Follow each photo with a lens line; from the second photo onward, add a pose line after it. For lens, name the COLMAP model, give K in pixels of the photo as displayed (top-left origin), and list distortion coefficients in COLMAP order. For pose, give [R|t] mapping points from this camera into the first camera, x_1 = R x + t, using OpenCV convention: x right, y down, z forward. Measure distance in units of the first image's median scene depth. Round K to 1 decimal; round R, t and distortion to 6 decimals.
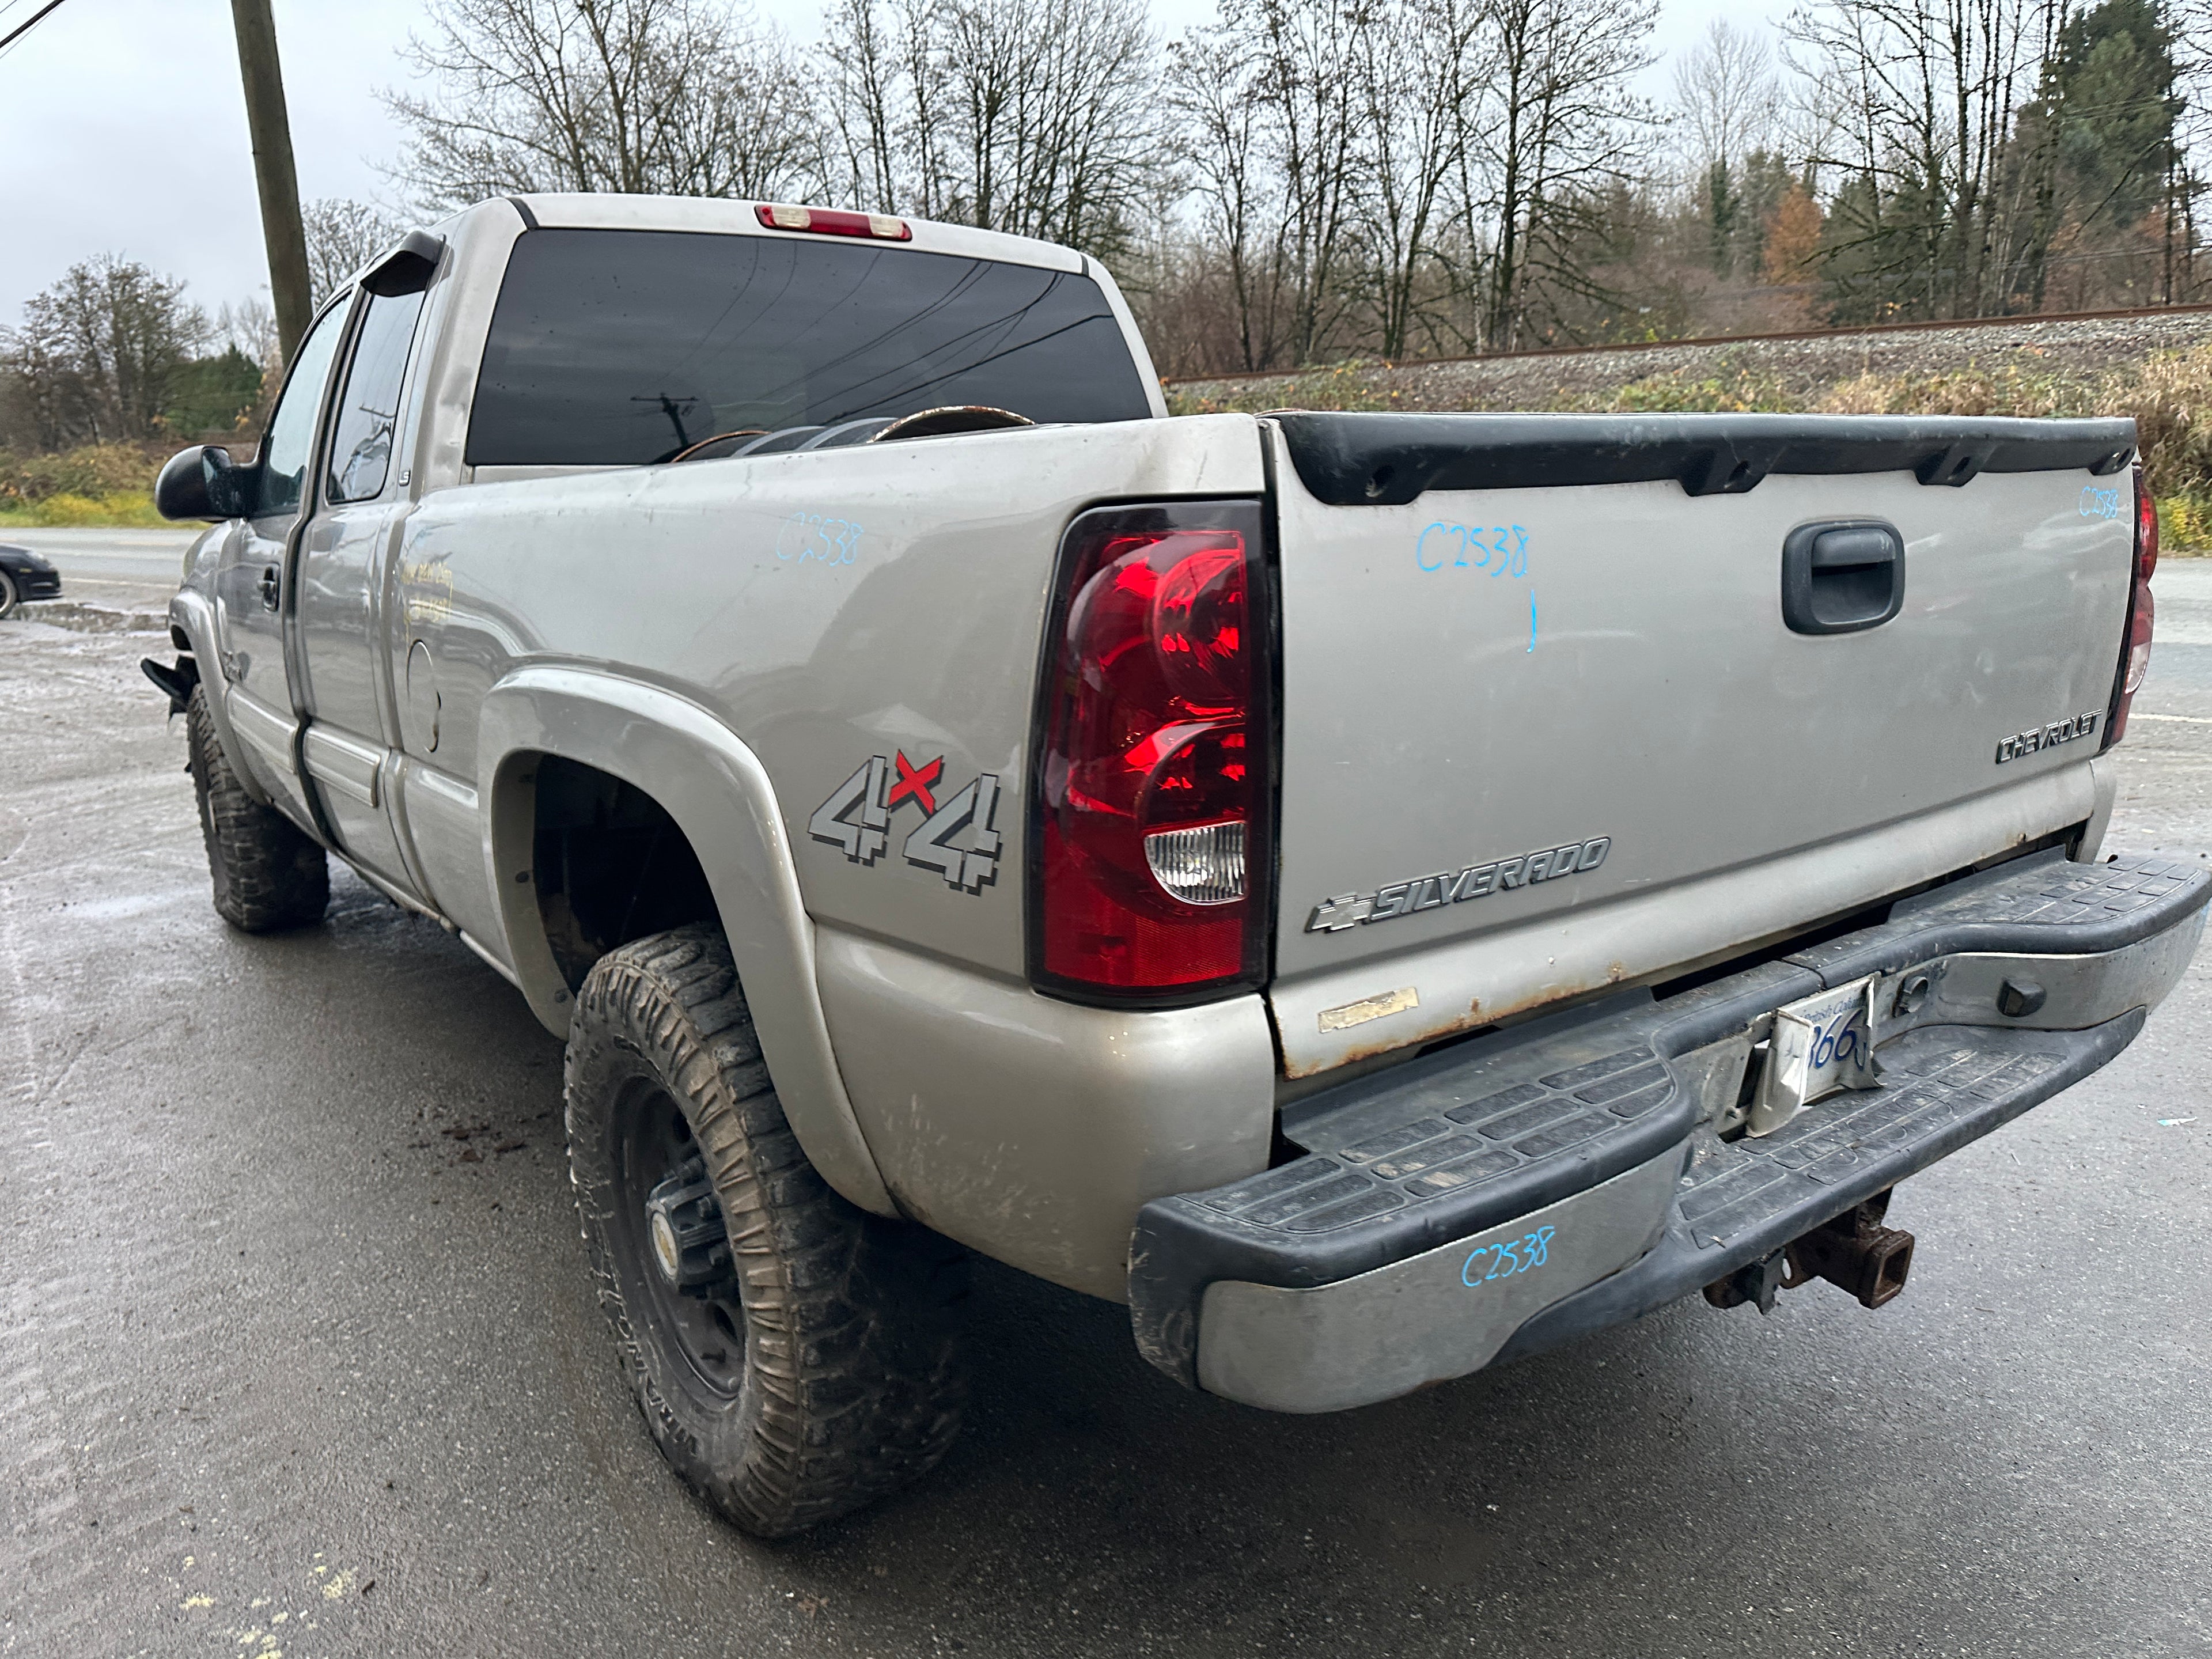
lens RADIAL K [[1564.3, 0, 1114.3], [0, 1564.3, 810.4], [0, 0, 1]] dist [0.006837, -0.009494]
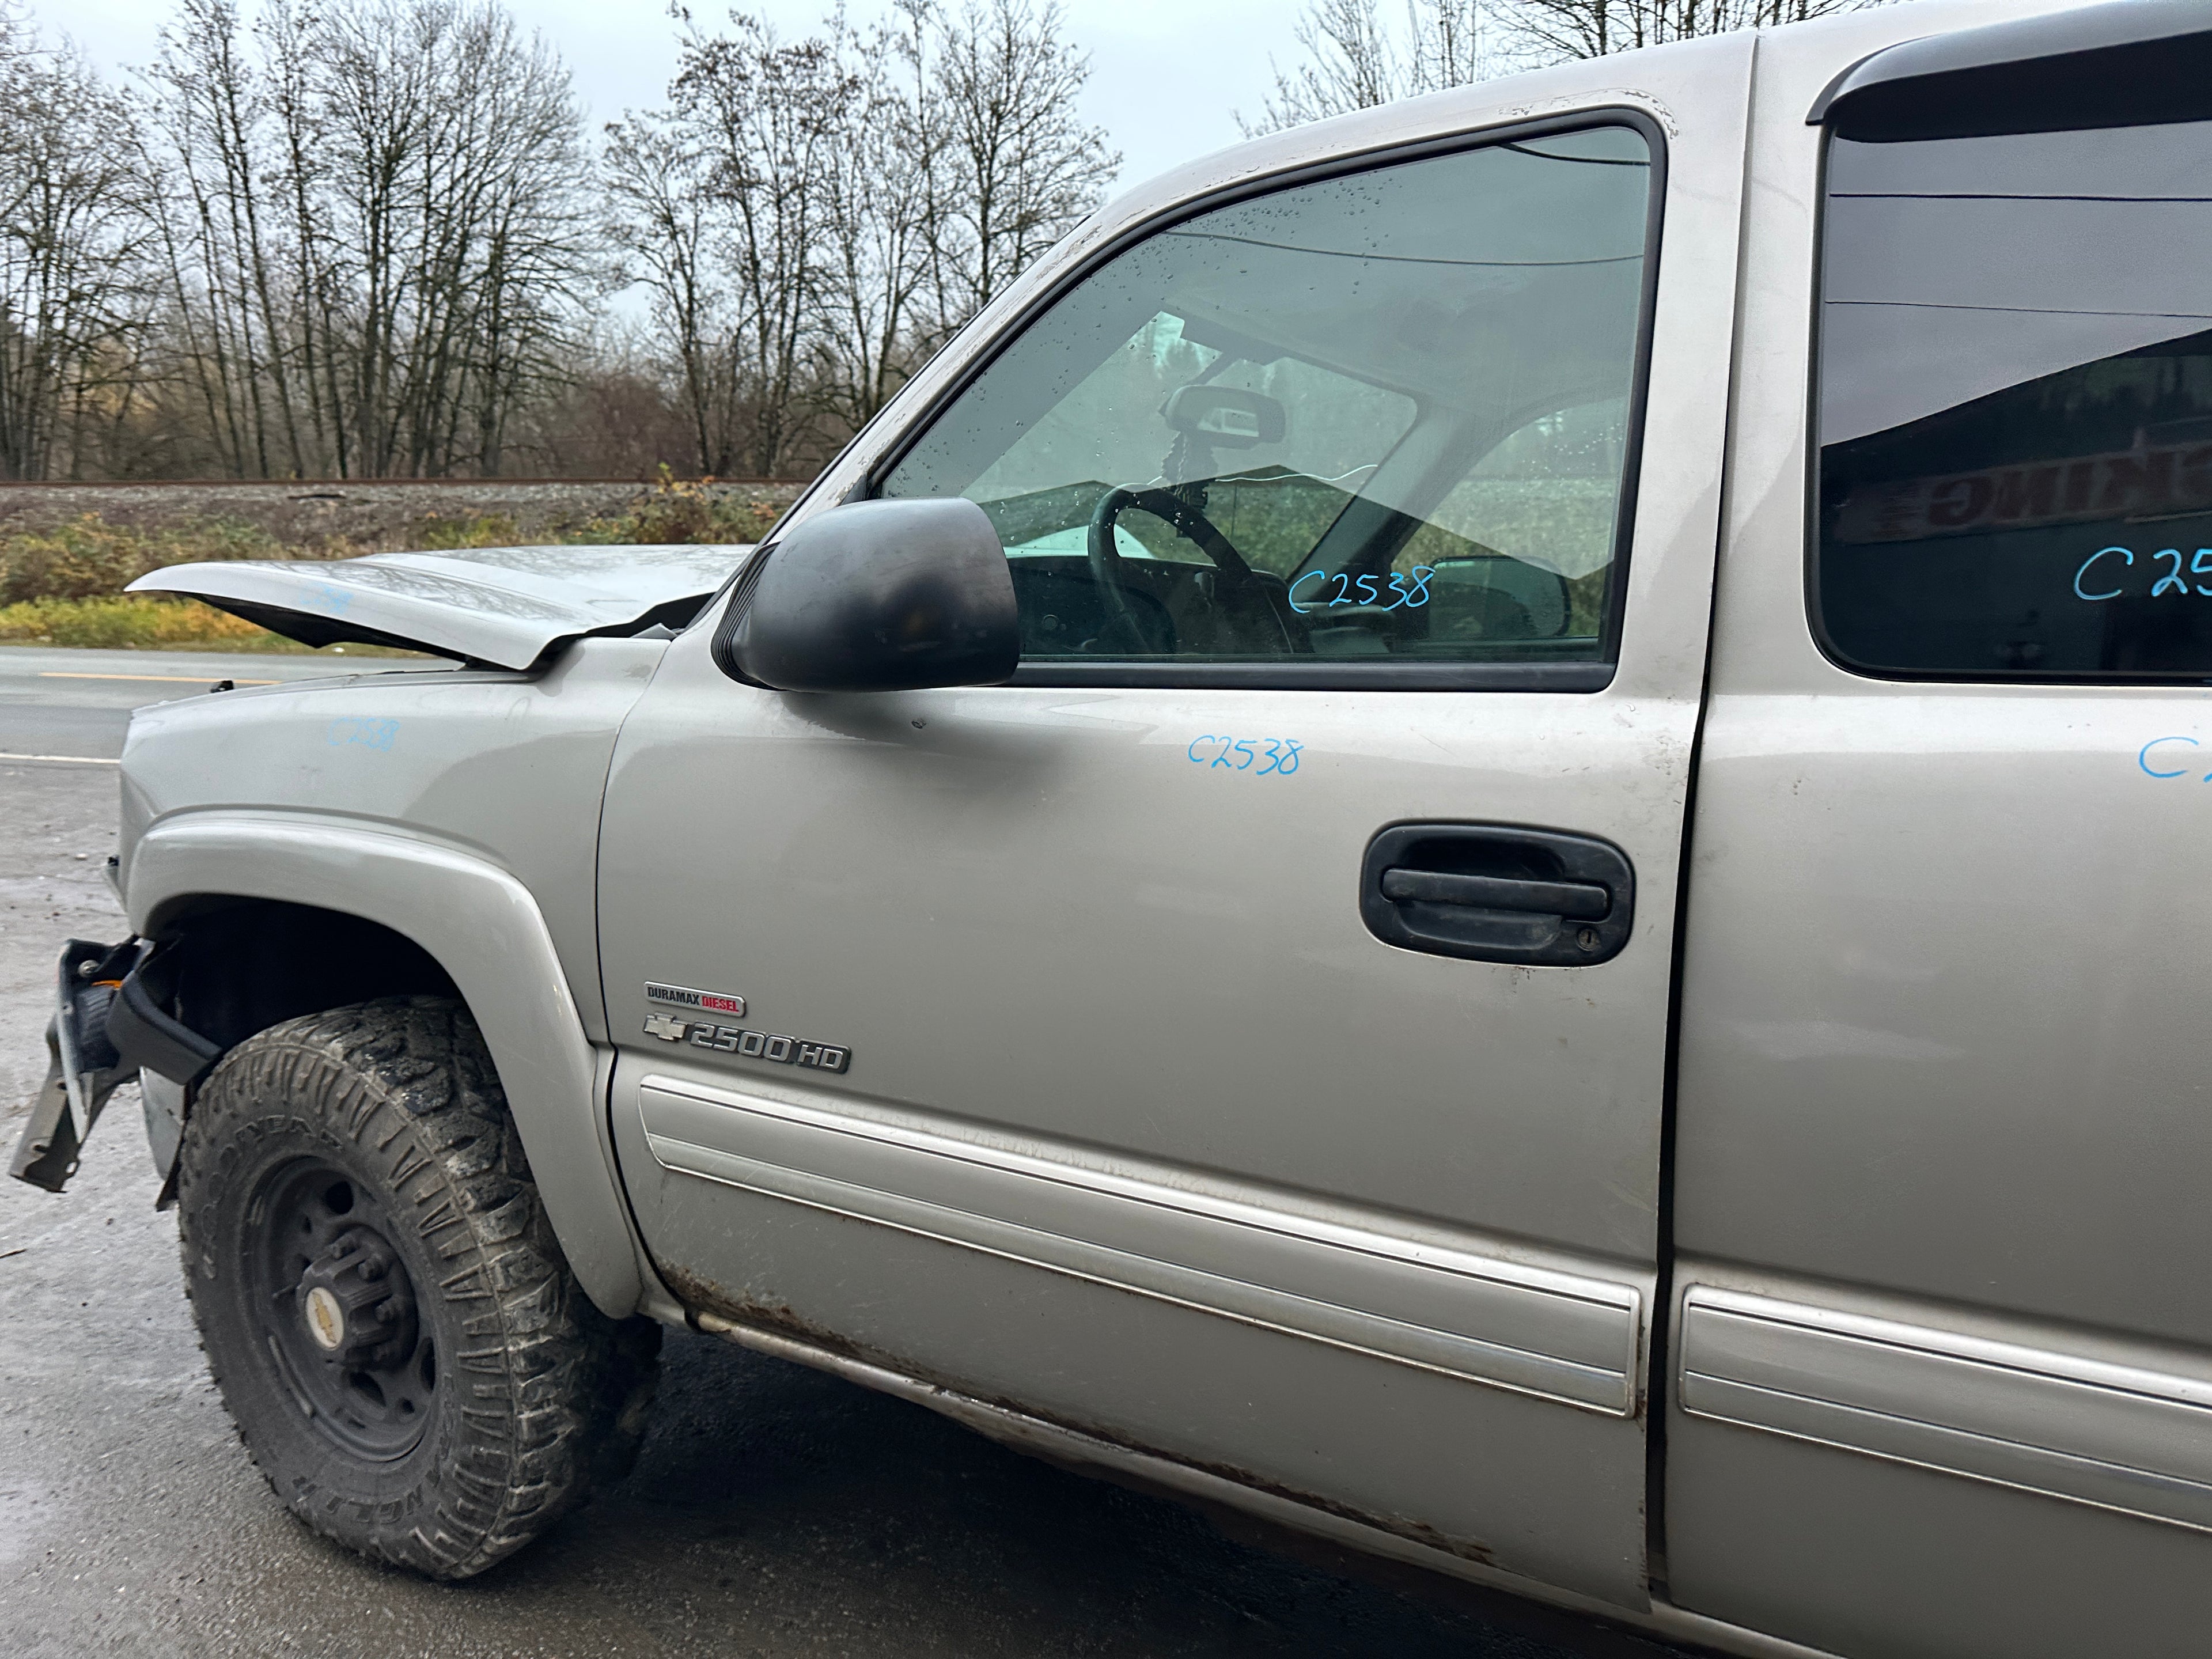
lens RADIAL K [[1571.5, 0, 1133.9], [0, 1571.5, 825.8], [0, 0, 1]] dist [-0.003884, 0.001637]
pose [[0.920121, -0.025459, 0.390805, -0.550651], [0.049971, 0.997360, -0.052680, -0.123260], [-0.388432, 0.068001, 0.918965, 0.581586]]
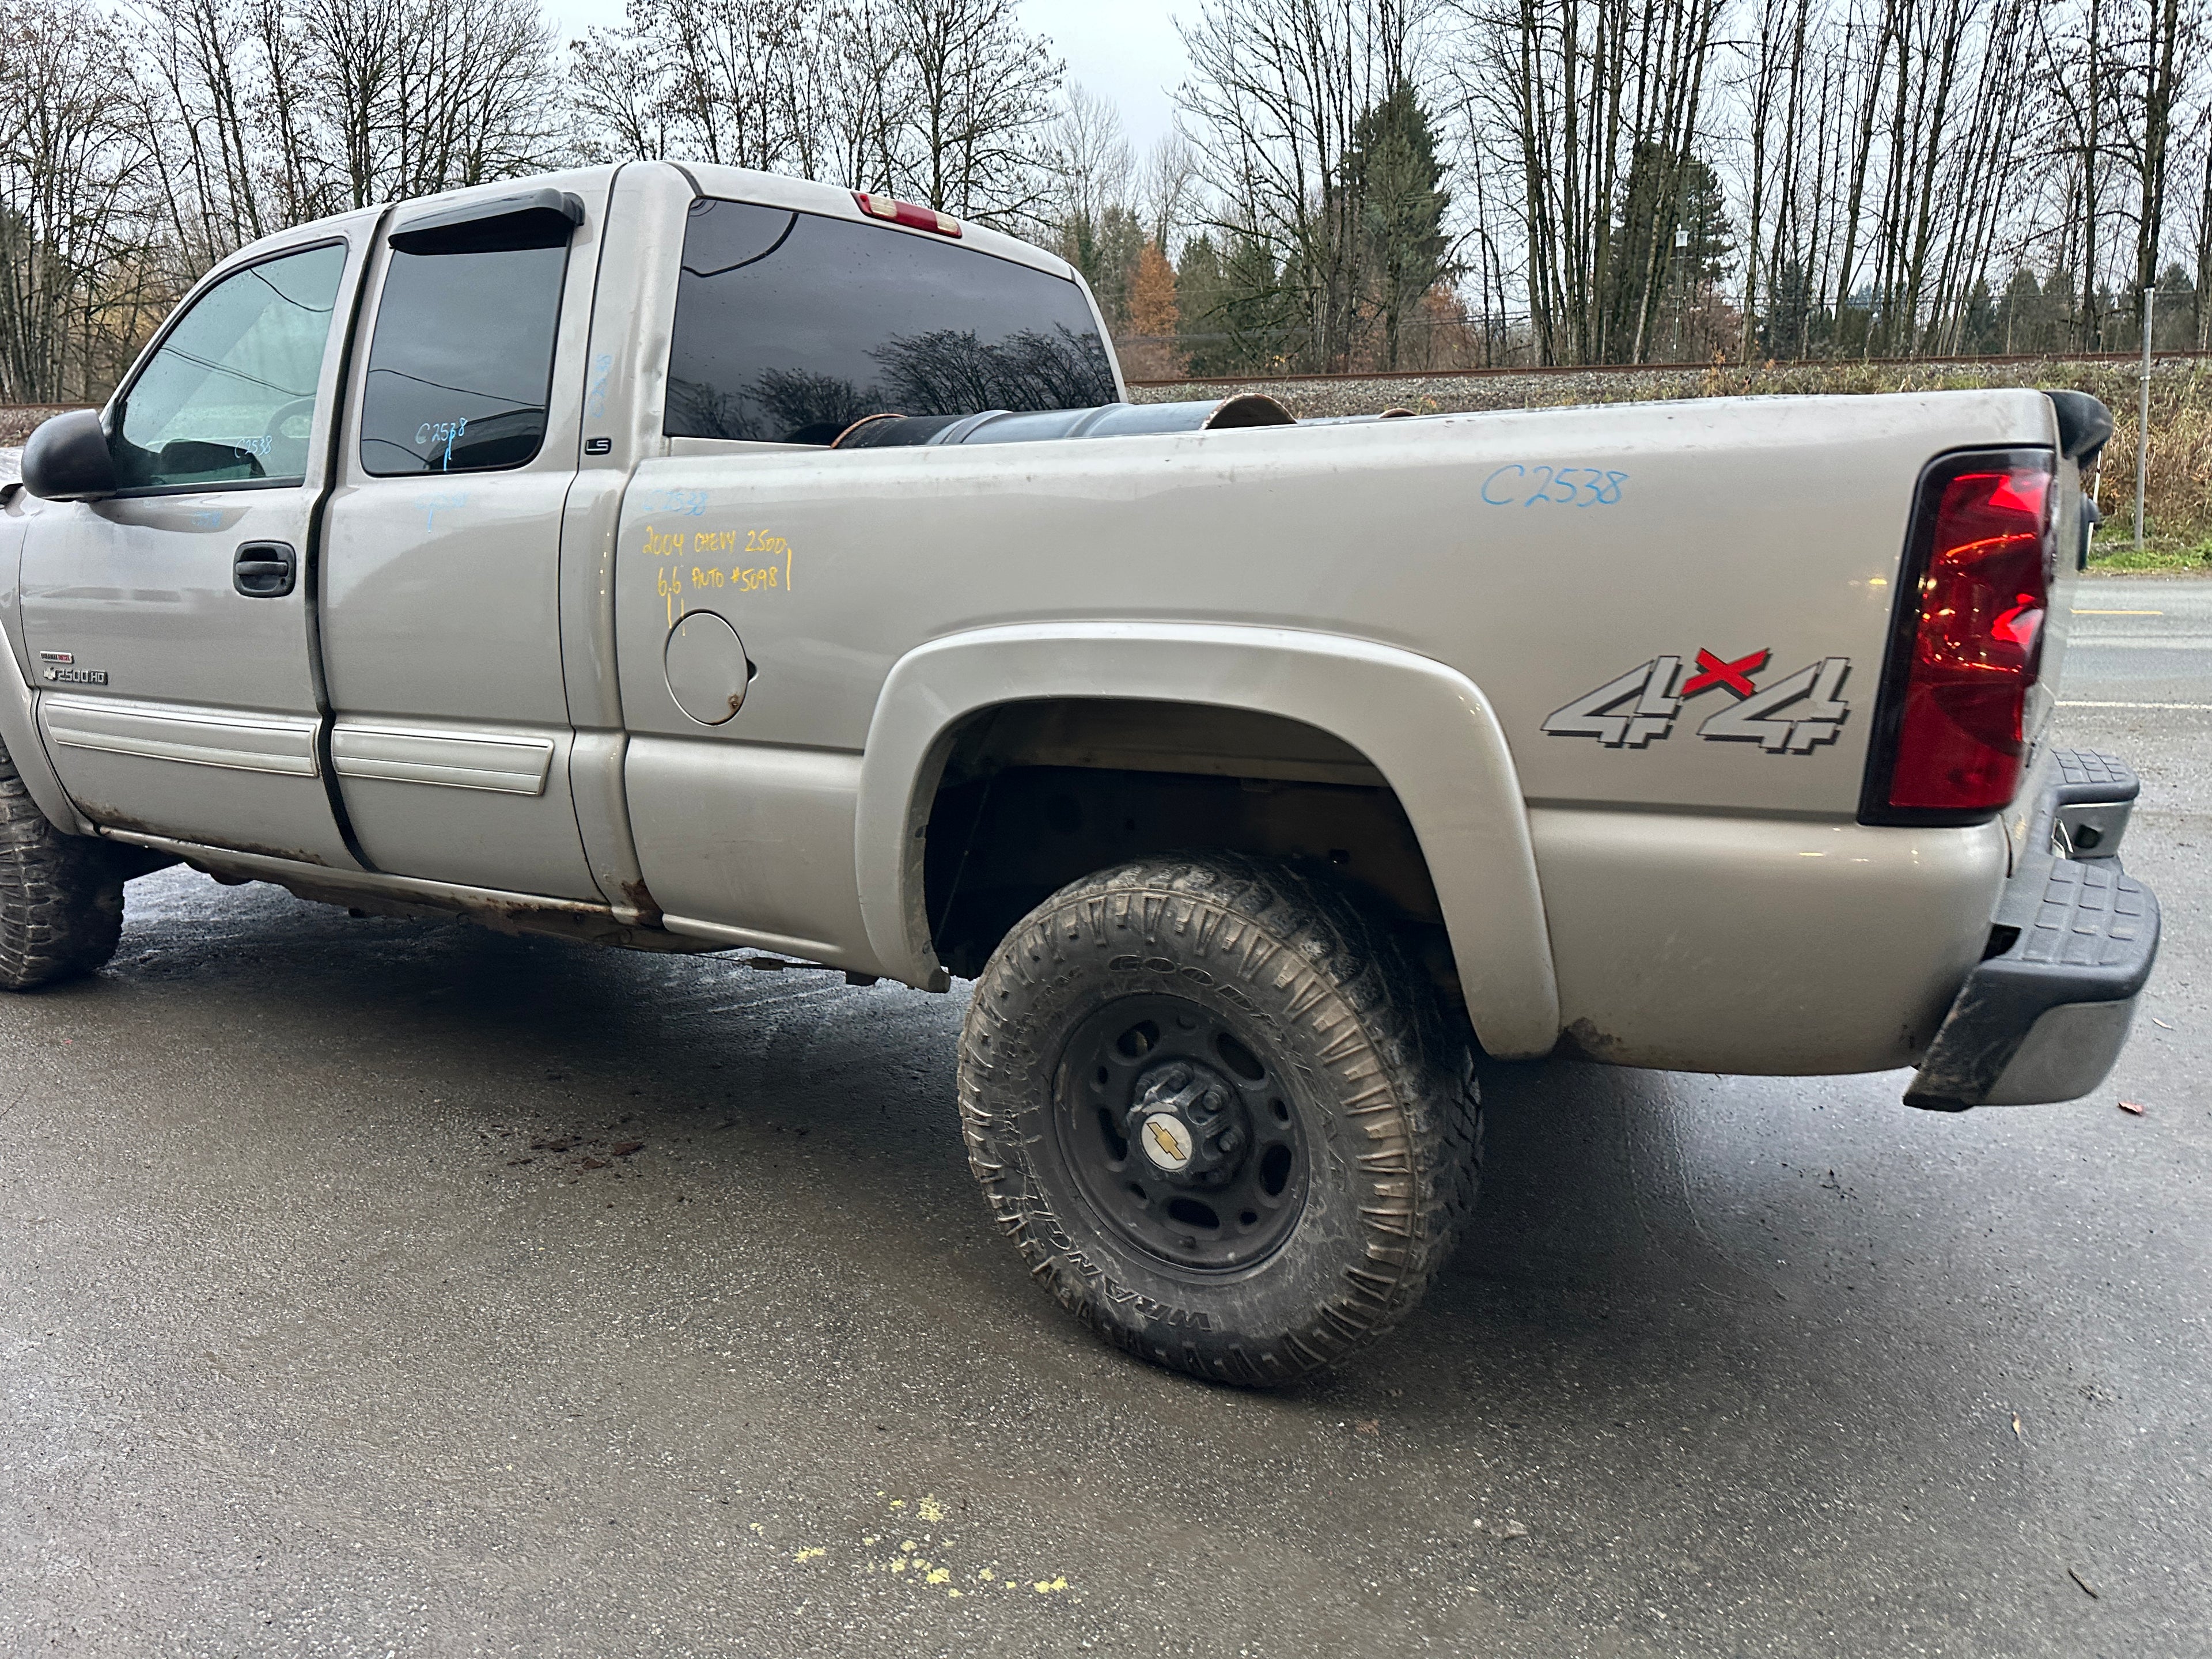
lens RADIAL K [[1560.3, 0, 1117.7], [0, 1560.3, 833.3], [0, 0, 1]] dist [0.015020, -0.018024]
pose [[0.931066, -0.058195, 0.360178, -0.285776], [0.058968, 0.998221, 0.008854, 0.019383], [-0.360053, 0.012995, 0.932841, -0.003916]]
